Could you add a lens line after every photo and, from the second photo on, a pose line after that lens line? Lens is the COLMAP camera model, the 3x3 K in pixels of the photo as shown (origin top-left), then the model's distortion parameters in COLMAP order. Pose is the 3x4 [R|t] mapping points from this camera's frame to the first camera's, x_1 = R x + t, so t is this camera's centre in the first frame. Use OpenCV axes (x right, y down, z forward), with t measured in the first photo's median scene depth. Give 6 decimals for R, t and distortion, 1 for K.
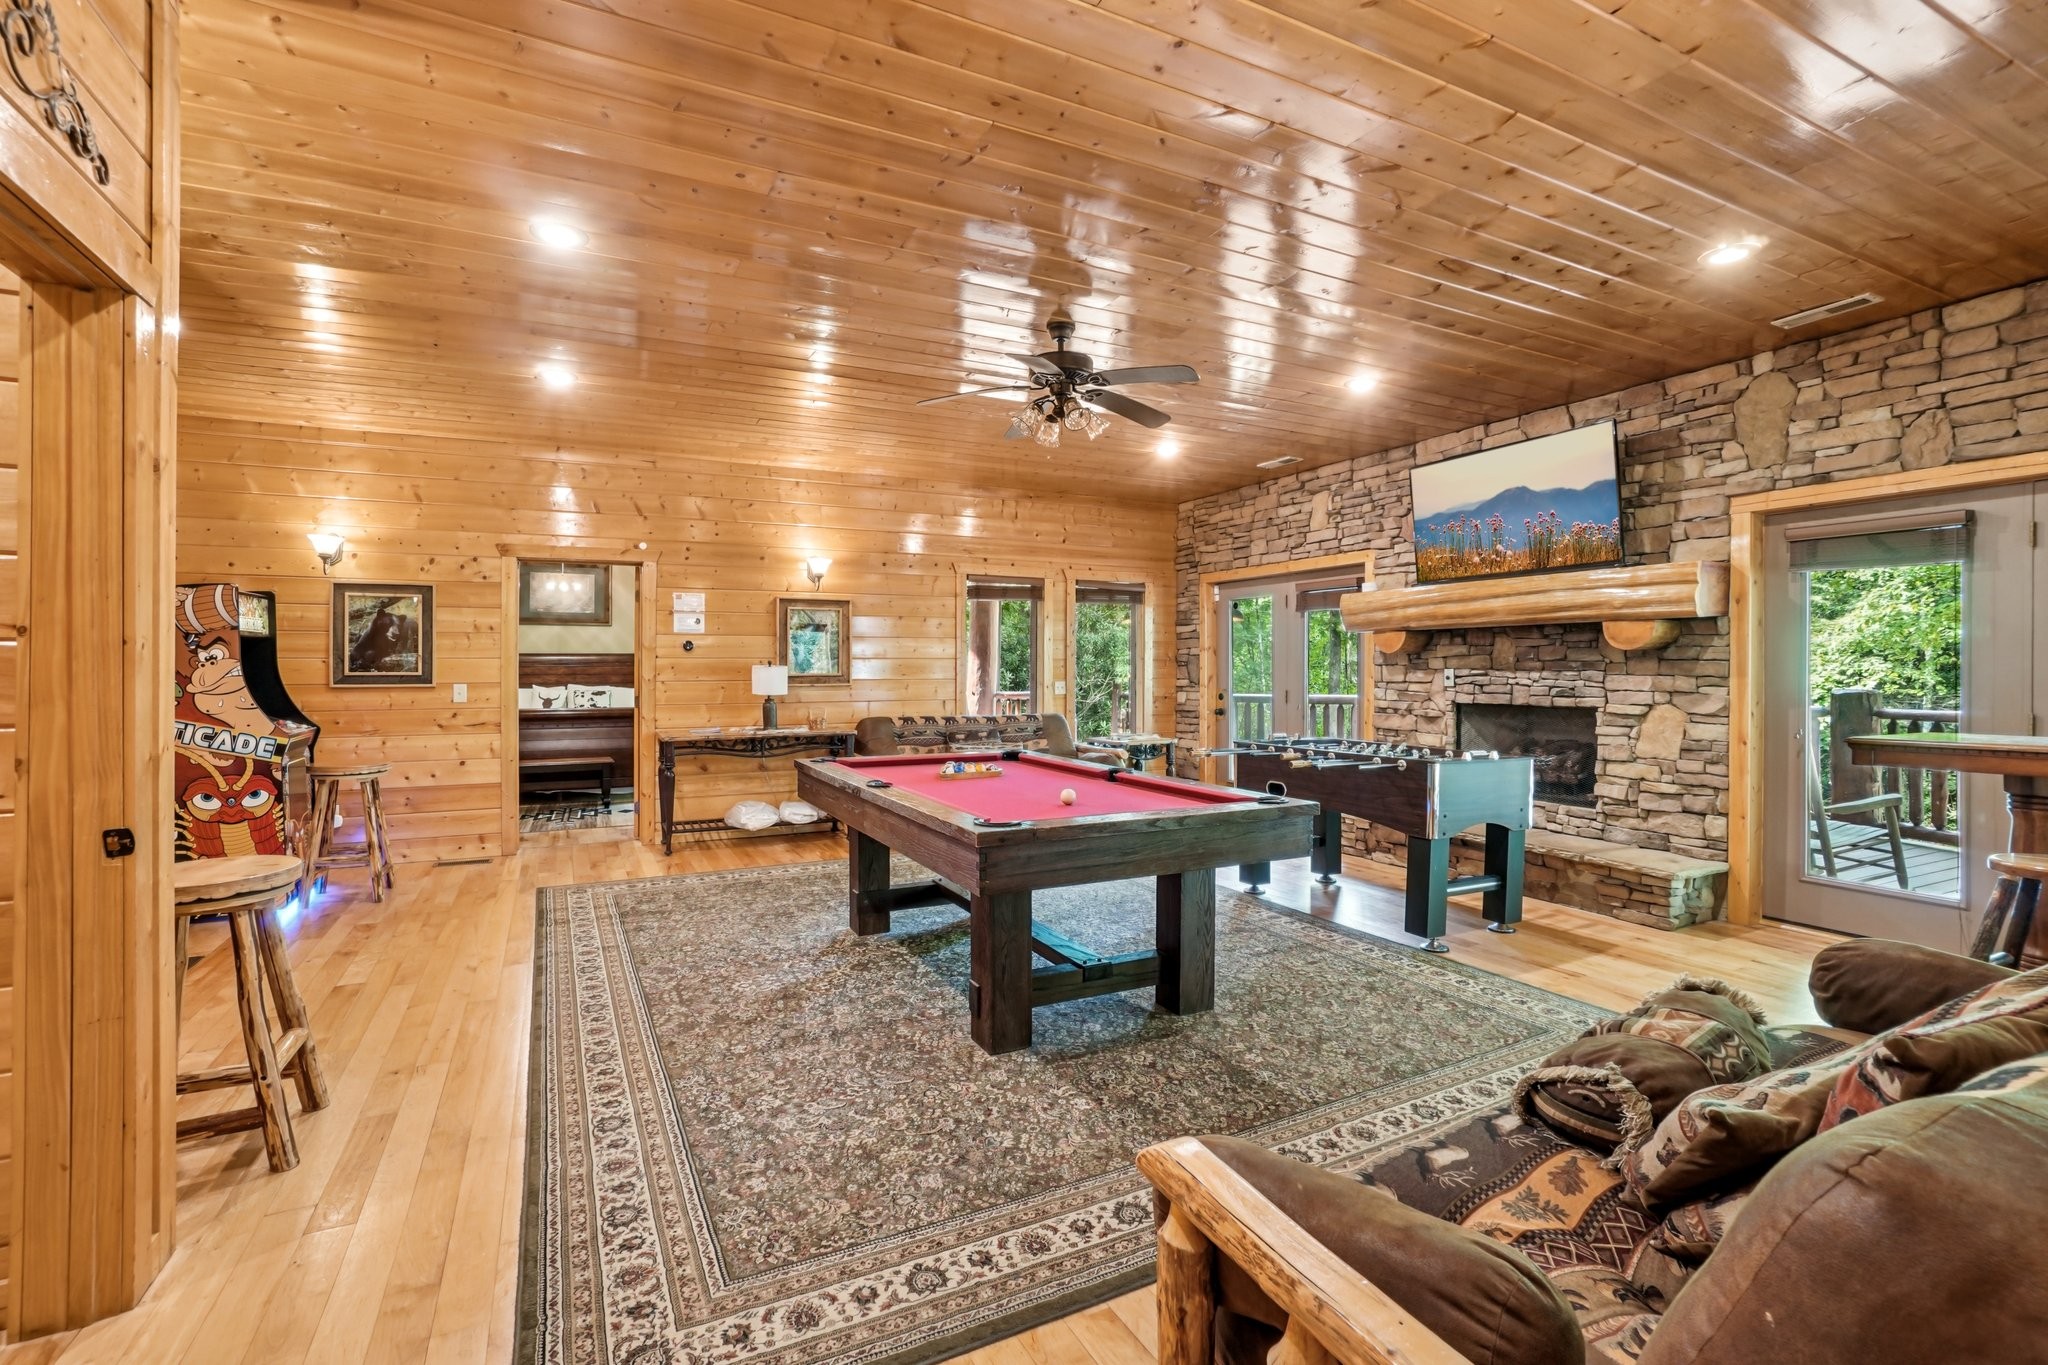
lens RADIAL K [[922.1, 0, 1021.0], [0, 922.1, 671.5], [0, 0, 1]] dist [-0.023164, 0.001133]
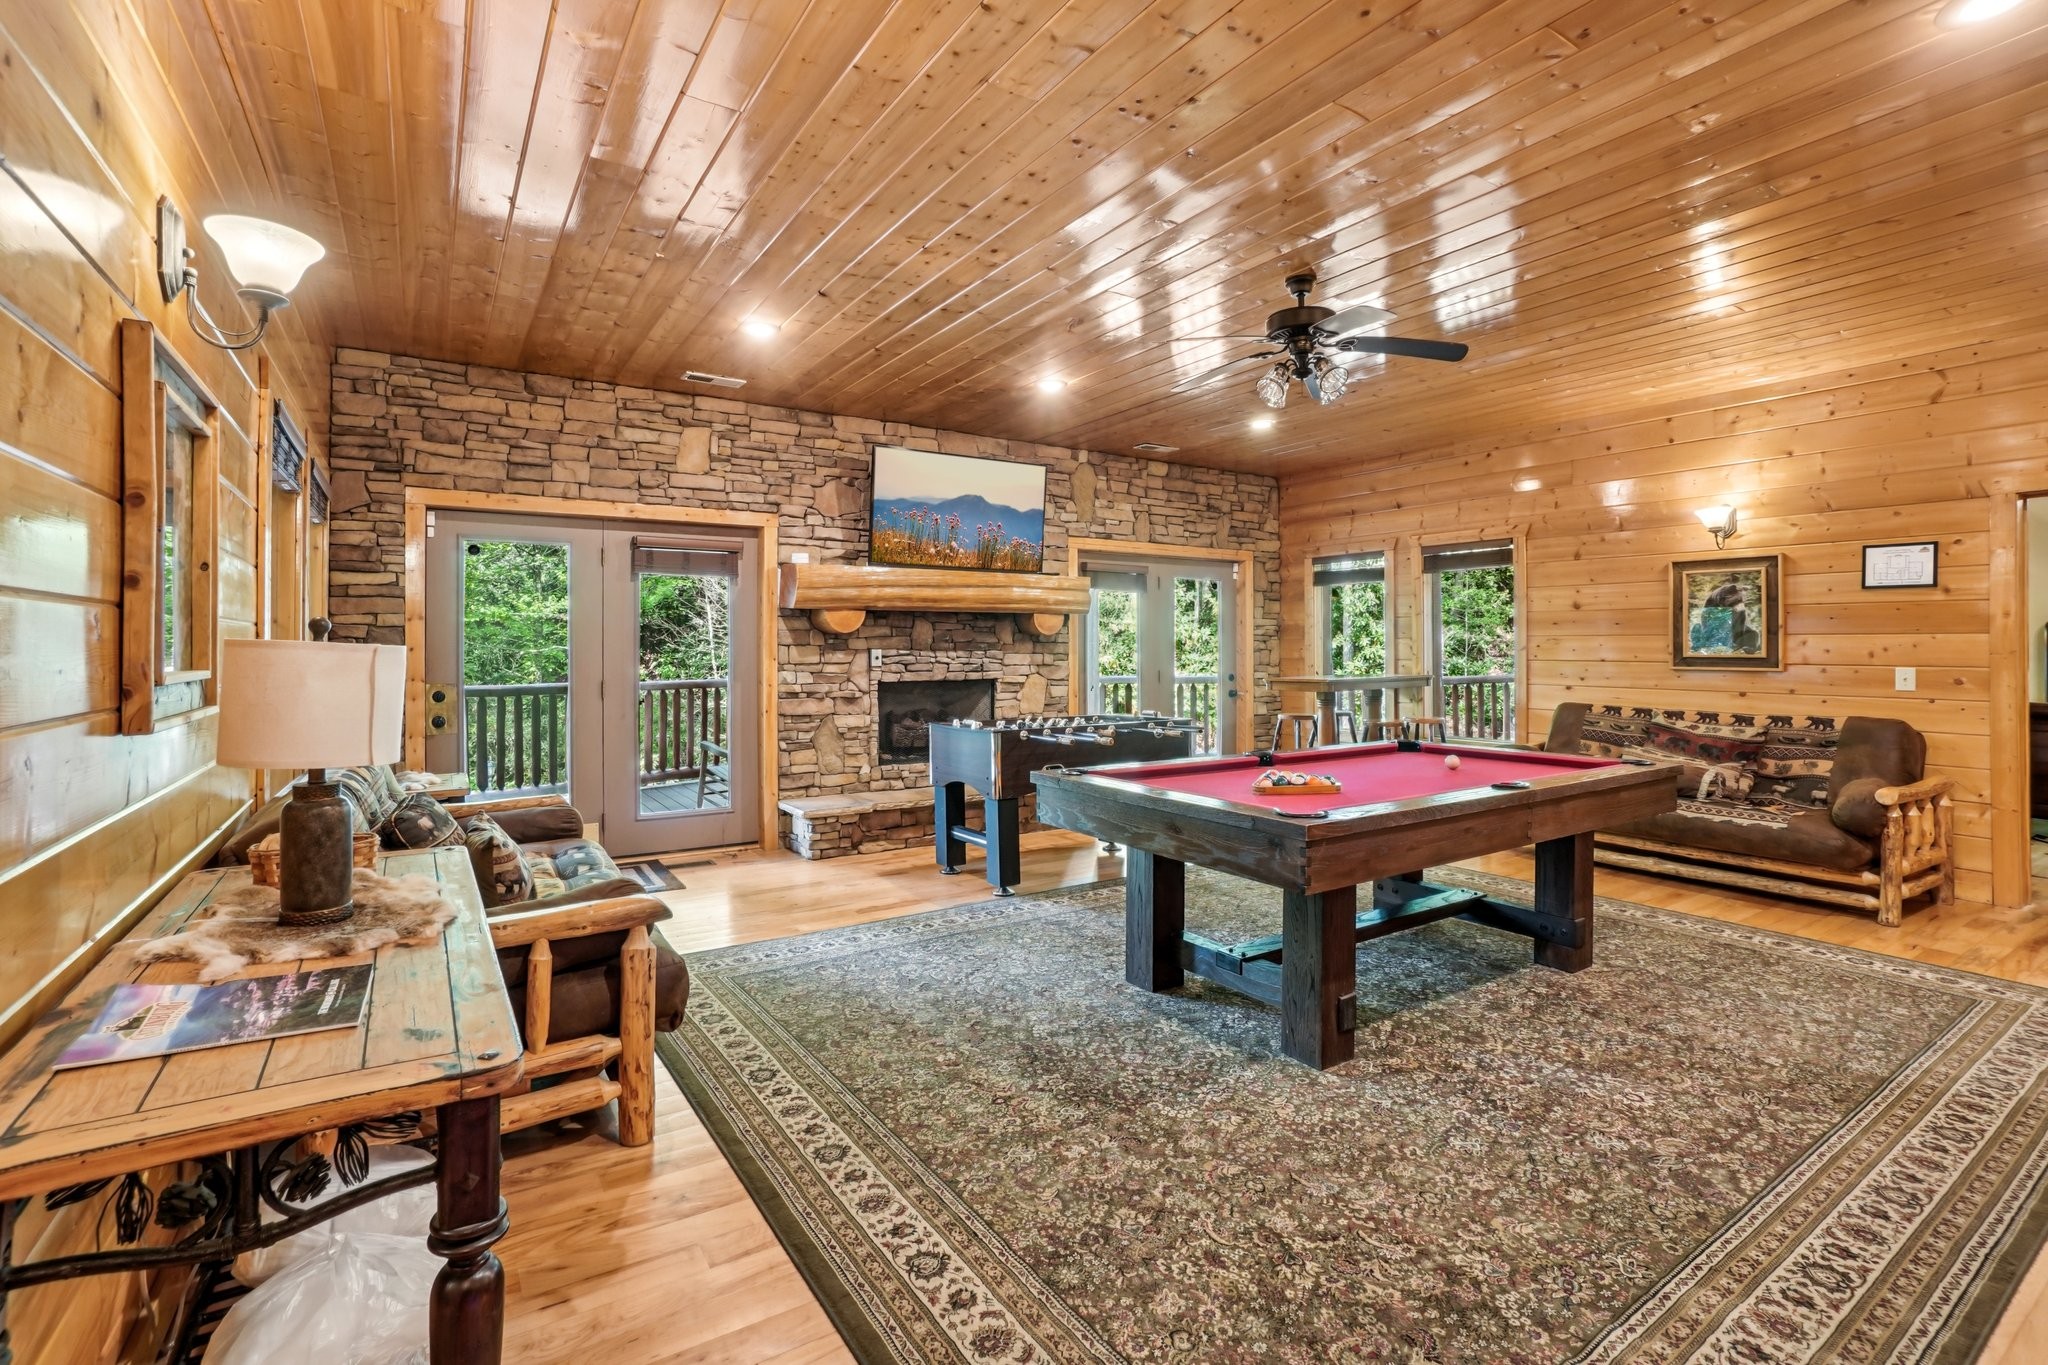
lens RADIAL K [[922.1, 0, 1023.4], [0, 922.1, 650.2], [0, 0, 1]] dist [-0.023164, 0.001133]
pose [[-0.111339, 0.000984, 0.993782, -0.640751], [0.007016, 0.999975, -0.000204, -0.000681], [-0.993758, 0.006949, -0.111343, 1.052525]]
